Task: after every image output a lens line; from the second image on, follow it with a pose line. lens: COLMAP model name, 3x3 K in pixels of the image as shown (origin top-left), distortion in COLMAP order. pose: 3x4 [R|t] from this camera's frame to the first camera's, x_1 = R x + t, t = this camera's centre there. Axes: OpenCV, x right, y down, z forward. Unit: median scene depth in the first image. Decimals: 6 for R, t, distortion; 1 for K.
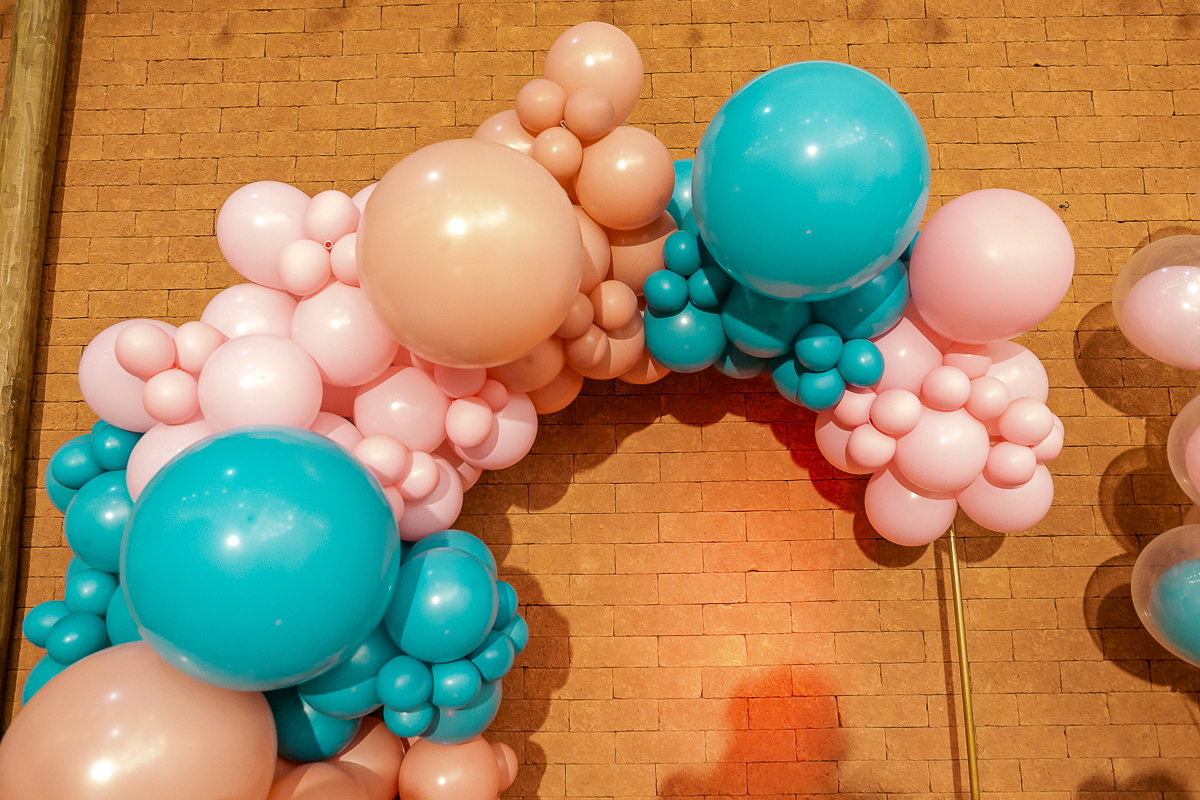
lens RADIAL K [[848.7, 0, 603.4], [0, 848.7, 396.8], [0, 0, 1]] dist [-0.045809, 0.028439]
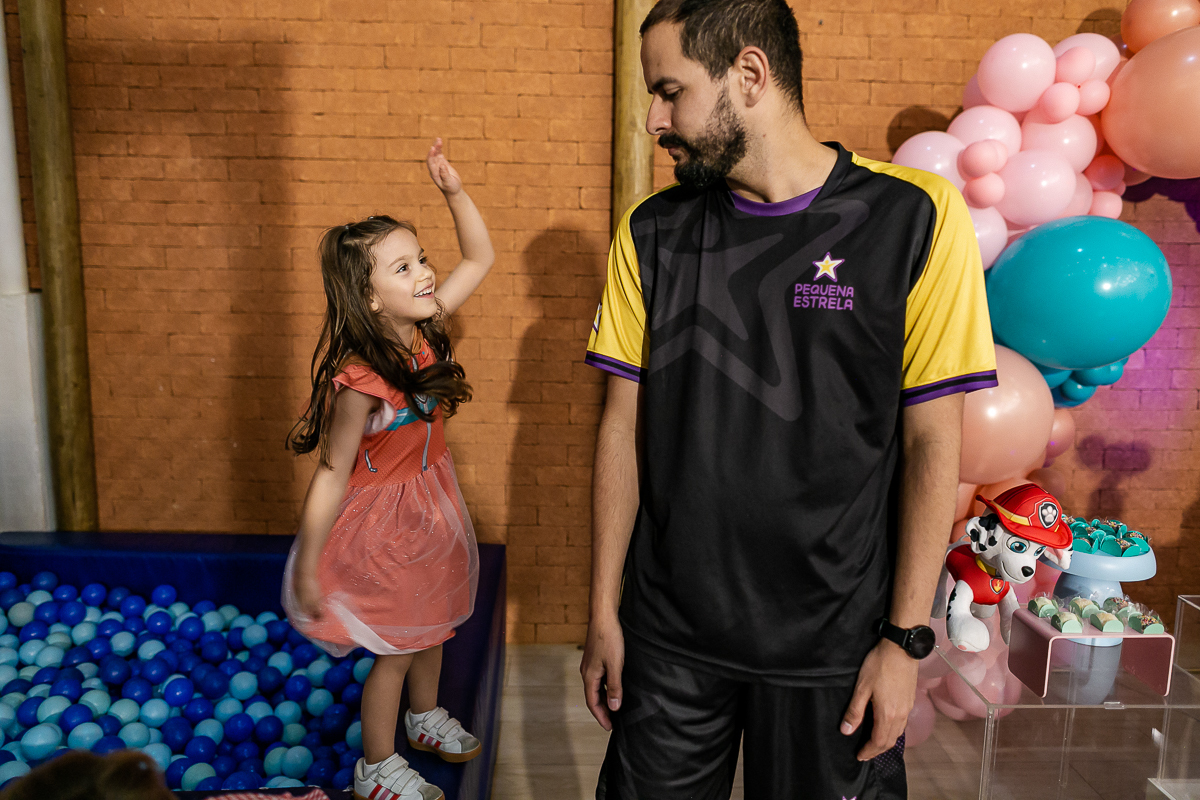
lens RADIAL K [[859.3, 0, 605.7], [0, 859.3, 392.1], [0, 0, 1]] dist [-0.047495, 0.028322]
pose [[0.998423, 0.017406, 0.053373, -0.846406], [-0.032714, 0.953010, 0.301167, -0.059886], [-0.045623, -0.302438, 0.952077, -0.385103]]
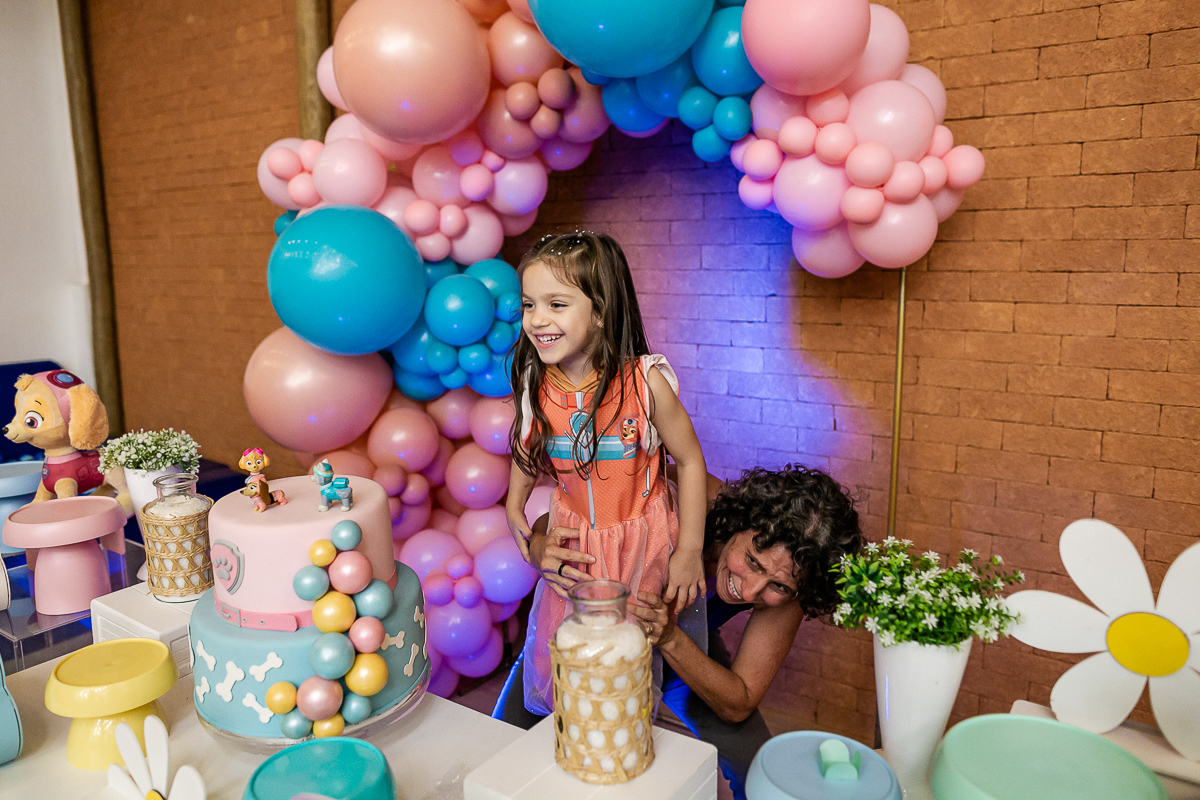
lens RADIAL K [[848.7, 0, 570.4], [0, 848.7, 399.5], [0, 0, 1]] dist [-0.045809, 0.028439]
pose [[0.830002, 0.098150, -0.549057, 0.602273], [0.083340, 0.951521, 0.296079, -0.026672], [0.551499, -0.291504, 0.781584, -0.107783]]
